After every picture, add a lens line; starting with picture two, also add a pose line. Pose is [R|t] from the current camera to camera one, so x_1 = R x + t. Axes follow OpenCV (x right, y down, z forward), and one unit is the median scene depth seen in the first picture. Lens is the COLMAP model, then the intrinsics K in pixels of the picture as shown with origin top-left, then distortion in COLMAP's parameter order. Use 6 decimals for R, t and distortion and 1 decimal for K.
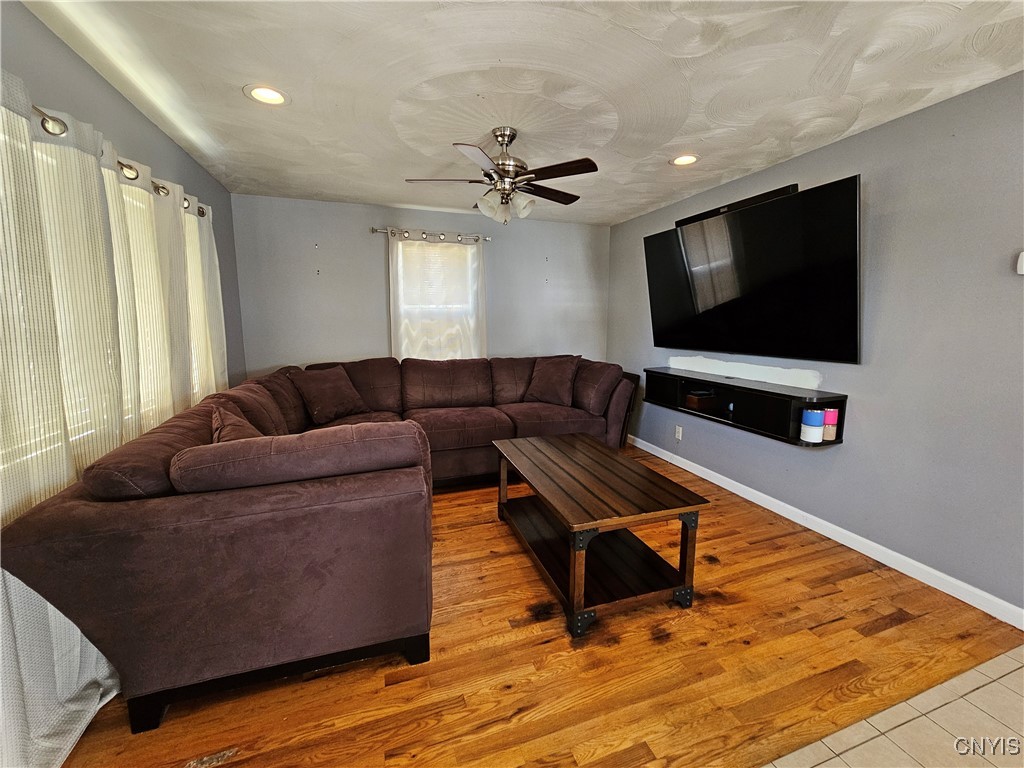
lens RADIAL K [[419.0, 0, 522.9], [0, 419.0, 381.0], [0, 0, 1]] dist [-0.000959, 0.000833]
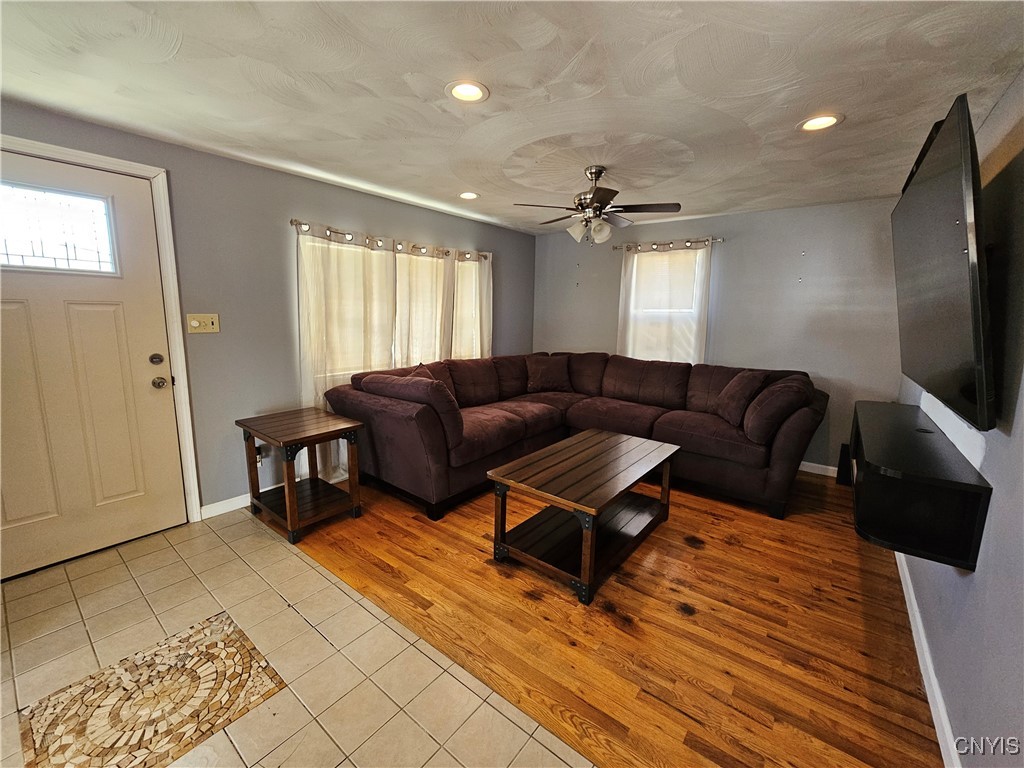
lens RADIAL K [[419.0, 0, 515.0], [0, 419.0, 379.6], [0, 0, 1]] dist [-0.000959, 0.000833]
pose [[0.545796, 0.143701, -0.825504, 0.964651], [-0.140382, 0.986942, 0.078987, -0.067754], [0.826075, 0.072775, 0.558842, 0.197515]]
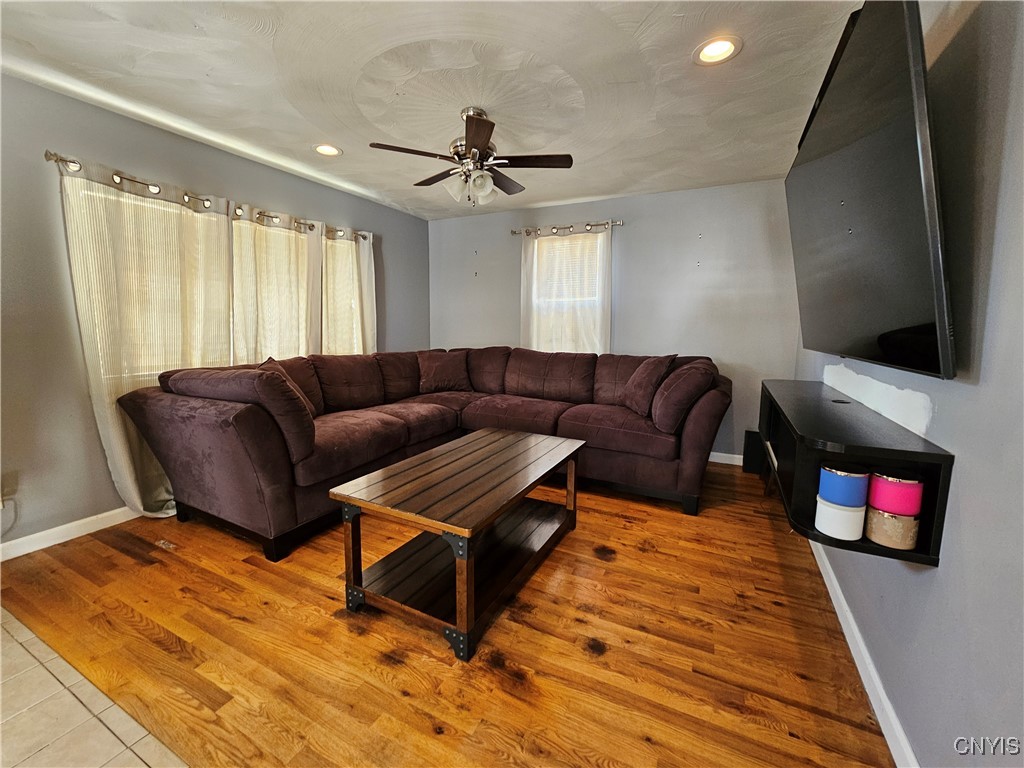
lens RADIAL K [[419.0, 0, 513.8], [0, 419.0, 380.1], [0, 0, 1]] dist [-0.000959, 0.000833]
pose [[0.694030, 0.099426, -0.713047, 0.848085], [-0.113652, 0.993130, 0.027860, -0.003112], [0.710919, 0.061704, 0.700562, 0.437163]]
